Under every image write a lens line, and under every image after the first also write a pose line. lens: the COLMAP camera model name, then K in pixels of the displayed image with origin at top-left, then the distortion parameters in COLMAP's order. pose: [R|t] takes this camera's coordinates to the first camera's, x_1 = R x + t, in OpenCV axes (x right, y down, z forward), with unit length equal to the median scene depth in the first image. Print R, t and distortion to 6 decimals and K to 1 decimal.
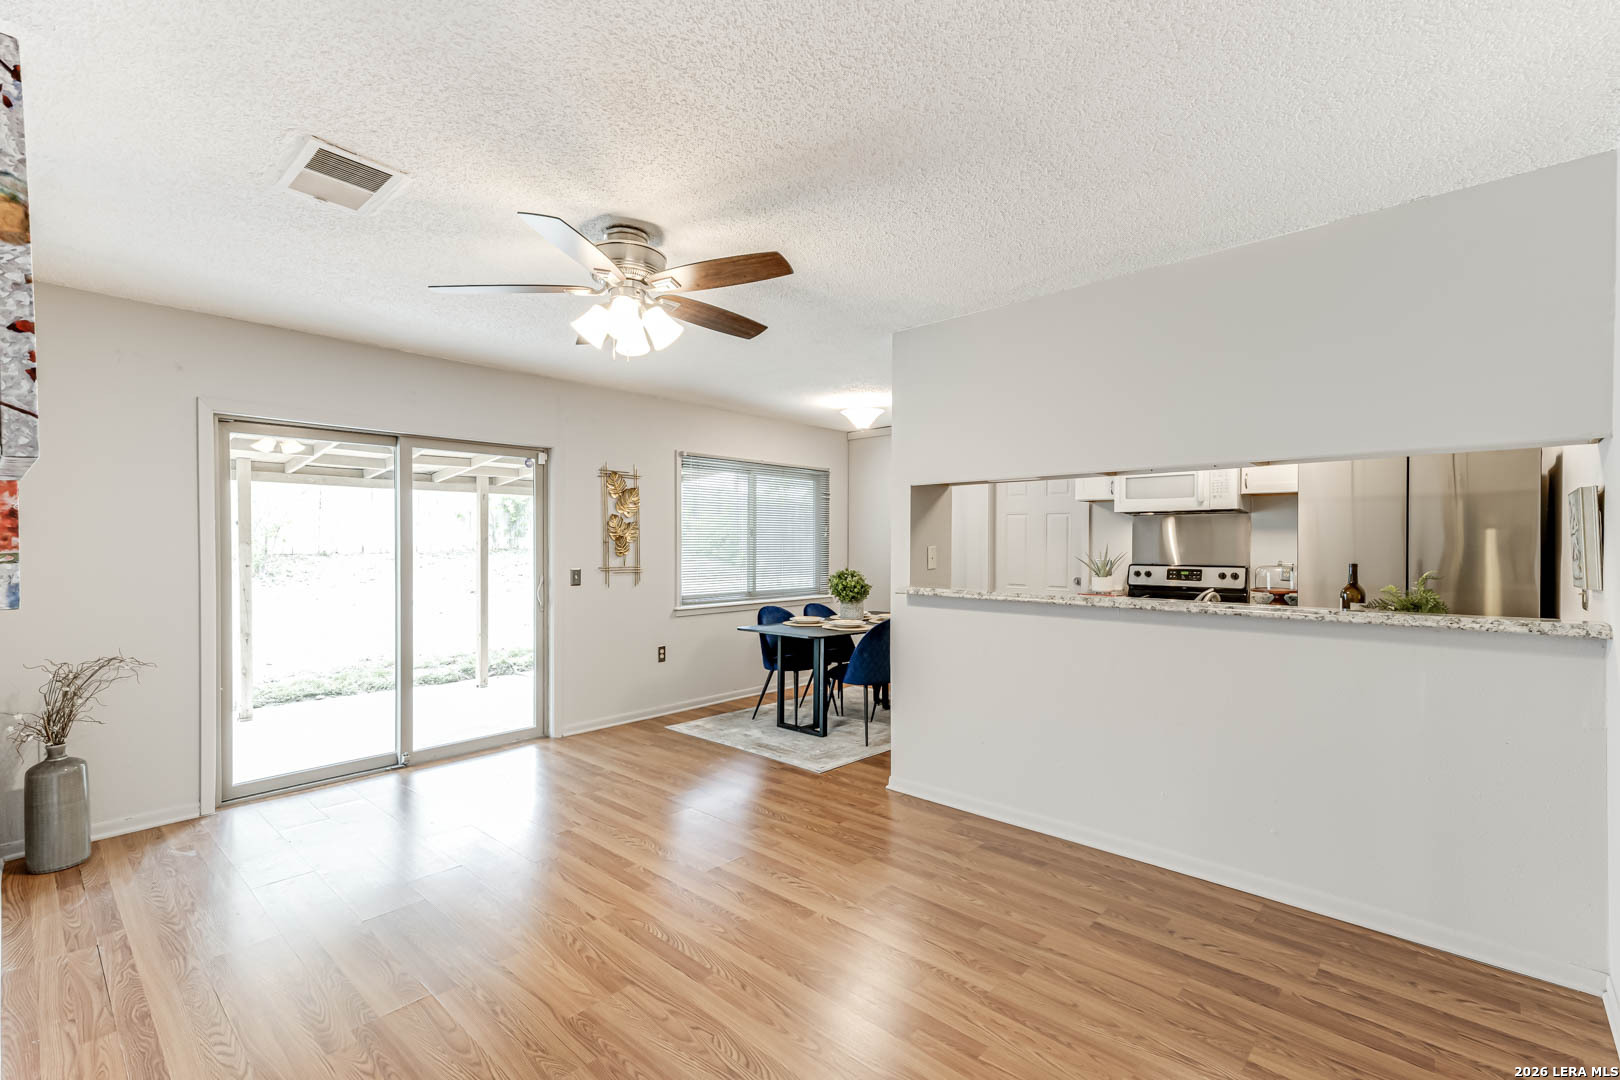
lens RADIAL K [[742.8, 0, 806.2], [0, 742.8, 569.5], [0, 0, 1]] dist [0.019030, 0.000163]
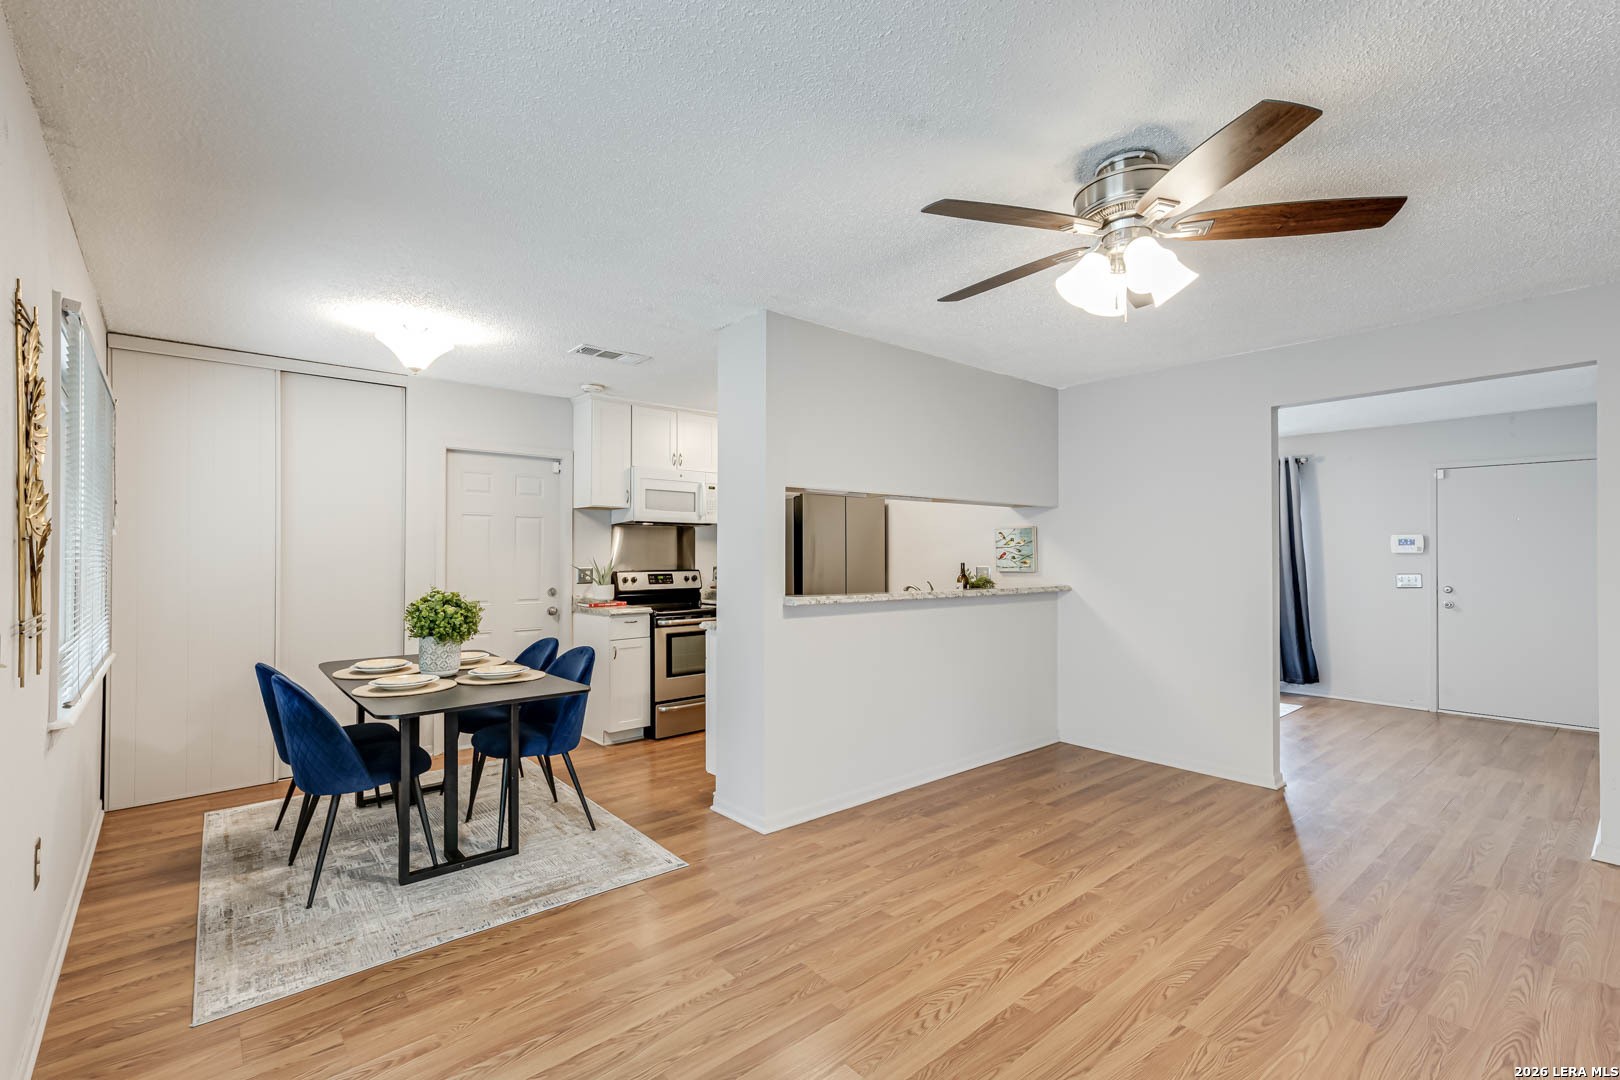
lens RADIAL K [[716.3, 0, 802.7], [0, 716.3, 547.7], [0, 0, 1]] dist [0.021574, 0.000318]
pose [[0.112341, 0.004403, 0.993660, -0.689023], [0.033739, 0.999397, -0.008243, -0.030302], [-0.993097, 0.034451, 0.112125, 0.812640]]
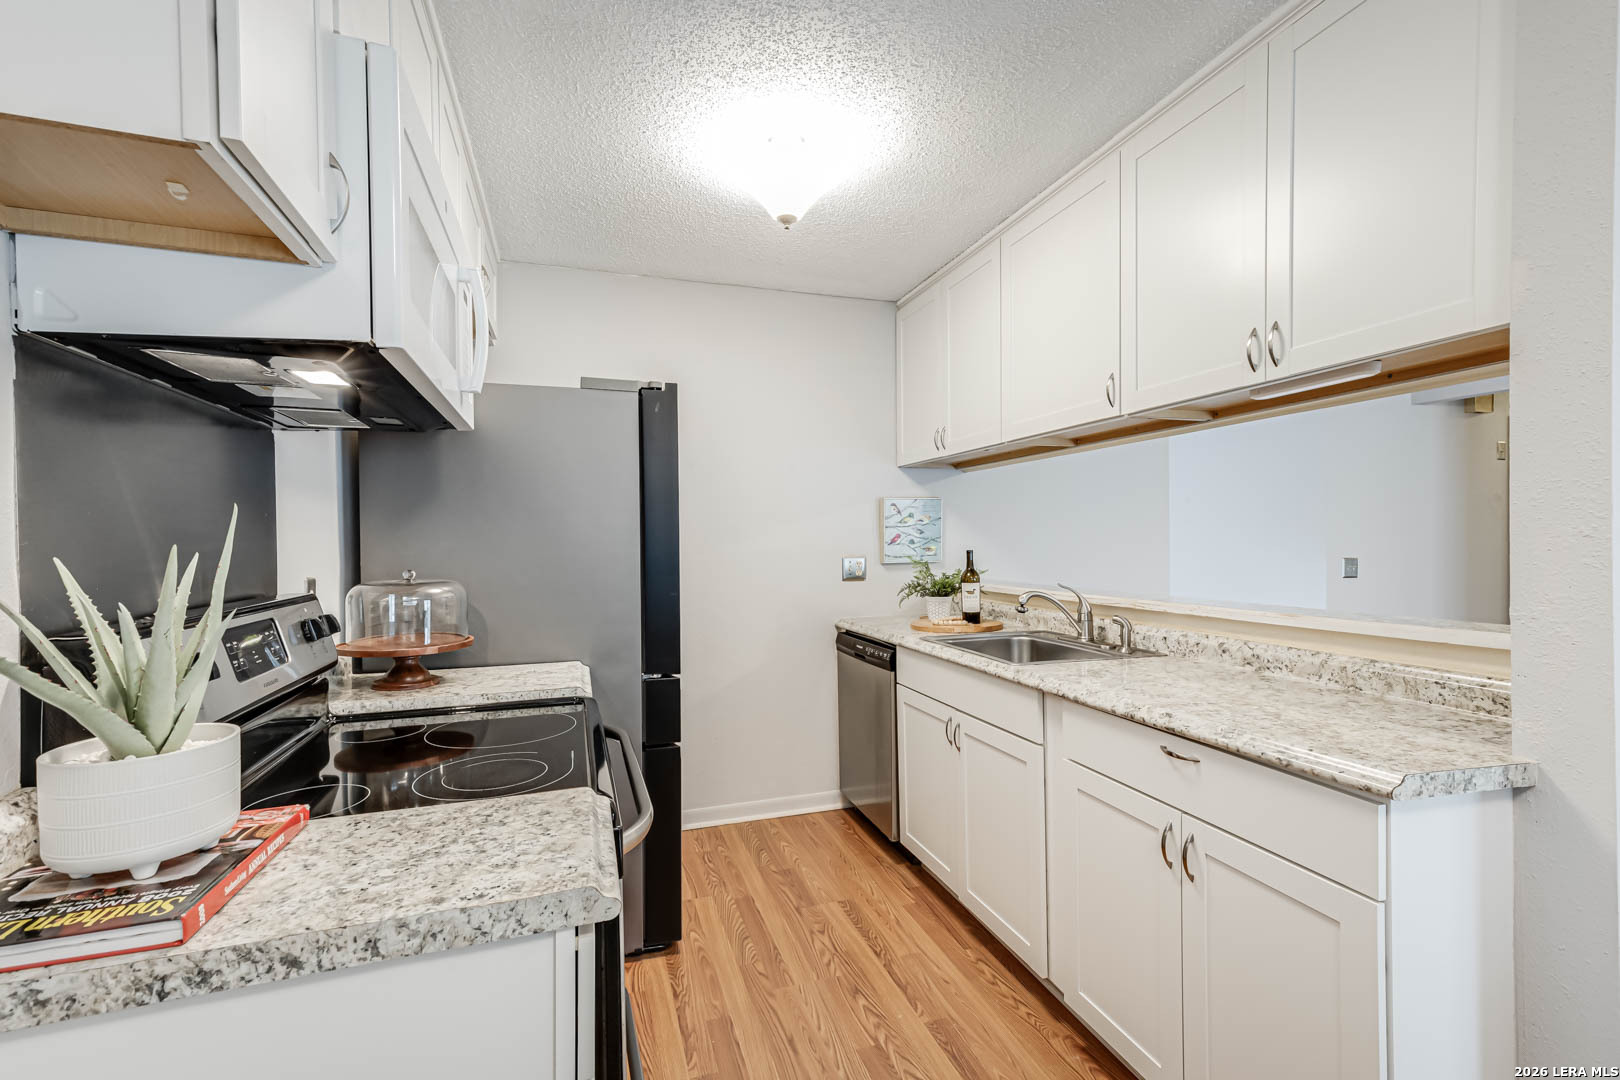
lens RADIAL K [[716.3, 0, 802.7], [0, 716.3, 547.7], [0, 0, 1]] dist [0.021574, 0.000318]
pose [[-0.870137, -0.002582, 0.492803, 0.286034], [0.019336, 0.999037, 0.039377, -0.039777], [-0.492430, 0.043793, -0.869249, 1.378239]]
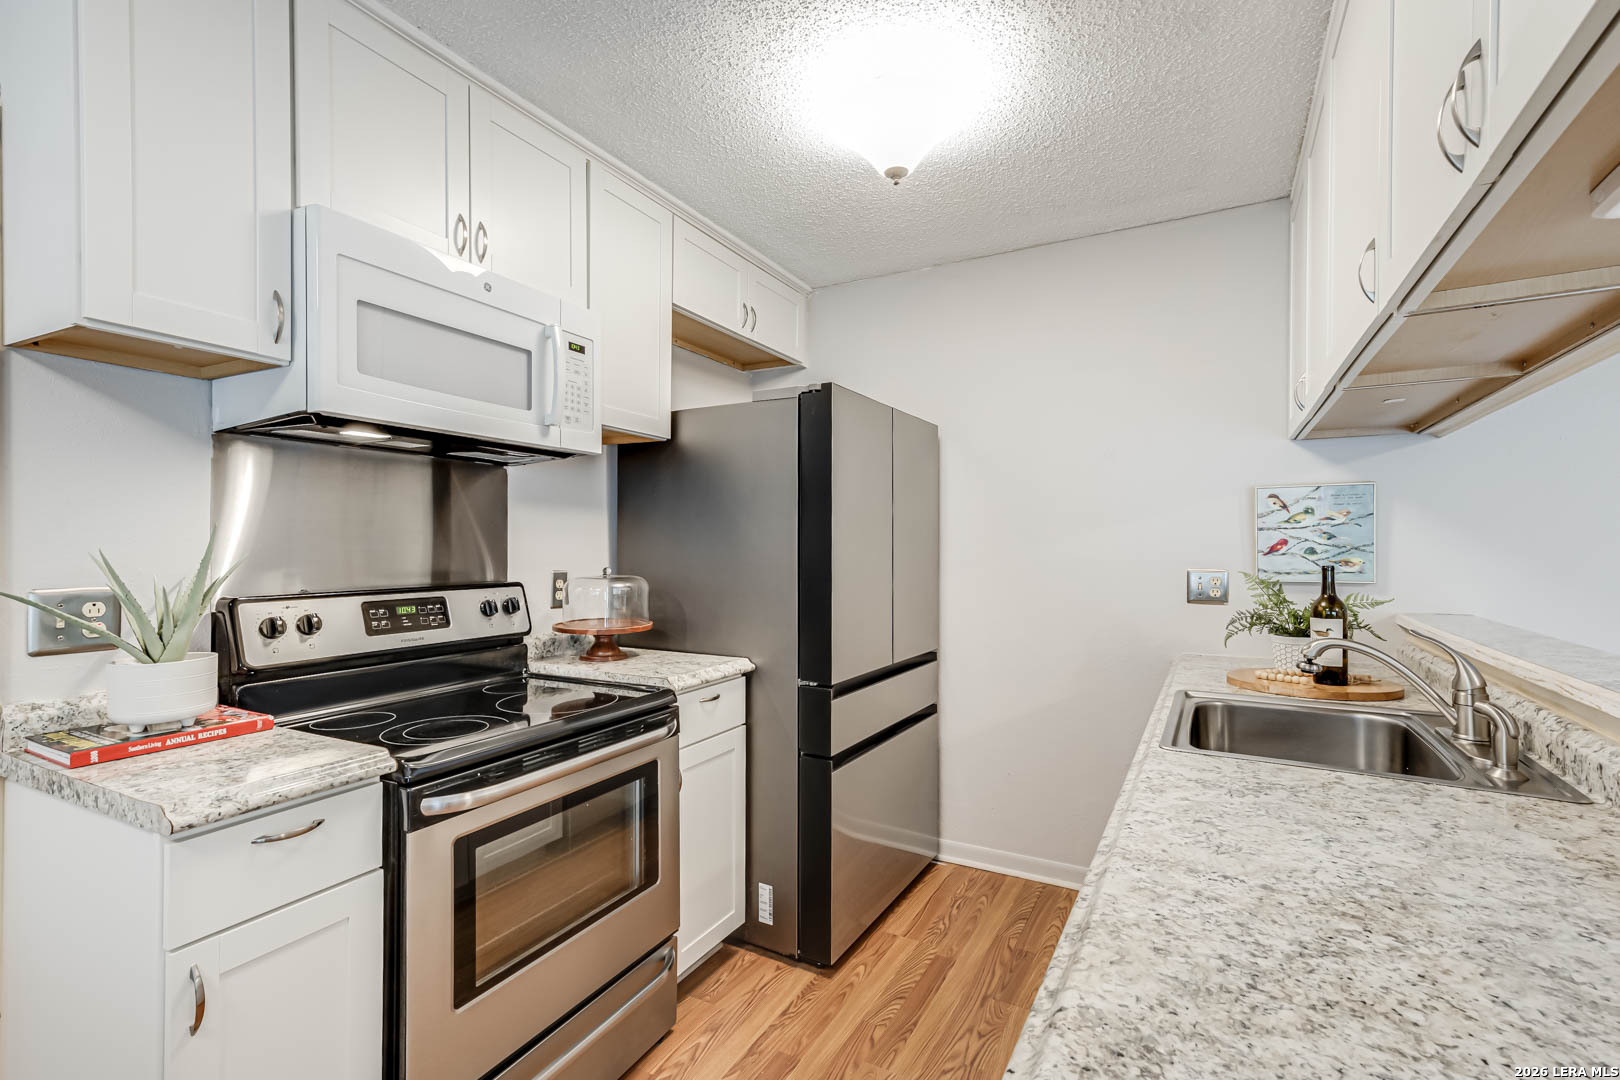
lens RADIAL K [[733.8, 0, 809.1], [0, 733.8, 545.2], [0, 0, 1]] dist [0.018651, -0.000099]
pose [[-0.244380, -0.009058, 0.969637, 0.128511], [0.026354, 0.999525, 0.015980, -0.035056], [-0.969321, 0.029459, -0.244025, 1.103552]]
